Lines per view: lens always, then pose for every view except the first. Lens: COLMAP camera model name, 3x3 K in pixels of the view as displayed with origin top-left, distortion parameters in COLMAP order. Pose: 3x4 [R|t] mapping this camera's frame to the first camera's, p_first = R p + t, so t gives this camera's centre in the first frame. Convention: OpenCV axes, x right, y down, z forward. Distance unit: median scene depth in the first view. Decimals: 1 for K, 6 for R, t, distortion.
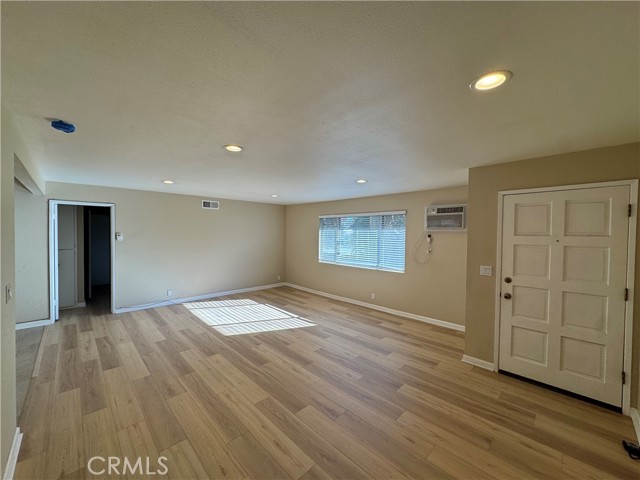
lens RADIAL K [[255.0, 0, 319.3], [0, 255.0, 239.2], [0, 0, 1]] dist [0.000048, -0.000362]
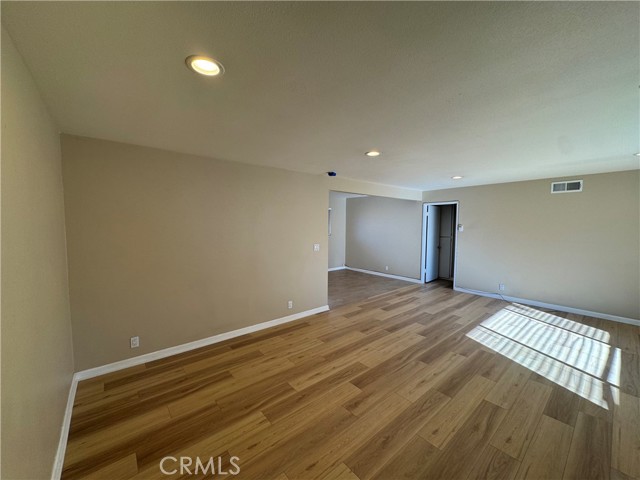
lens RADIAL K [[255.0, 0, 319.3], [0, 255.0, 239.2], [0, 0, 1]] dist [0.000048, -0.000362]
pose [[-0.078429, 0.050838, -0.995623, 0.602380], [-0.029155, 0.998155, 0.053264, -0.001579], [0.996493, 0.033205, -0.076802, 0.557918]]
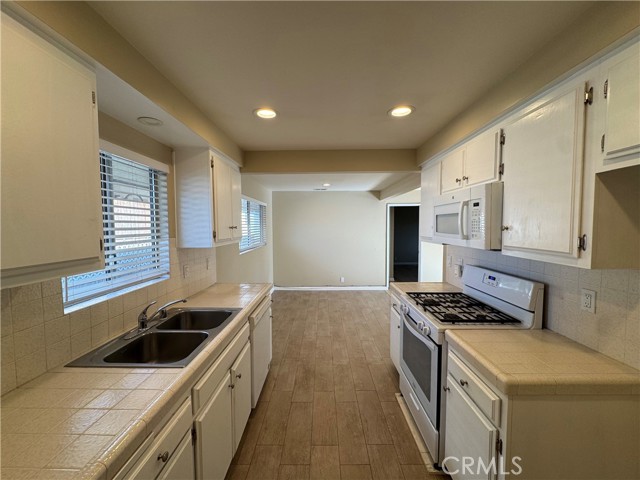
lens RADIAL K [[255.0, 0, 319.3], [0, 255.0, 239.2], [0, 0, 1]] dist [0.000048, -0.000362]
pose [[0.705932, 0.020226, -0.707990, -0.346477], [-0.003447, 0.999678, 0.025122, 0.011404], [0.708271, -0.015294, 0.705775, -0.325974]]
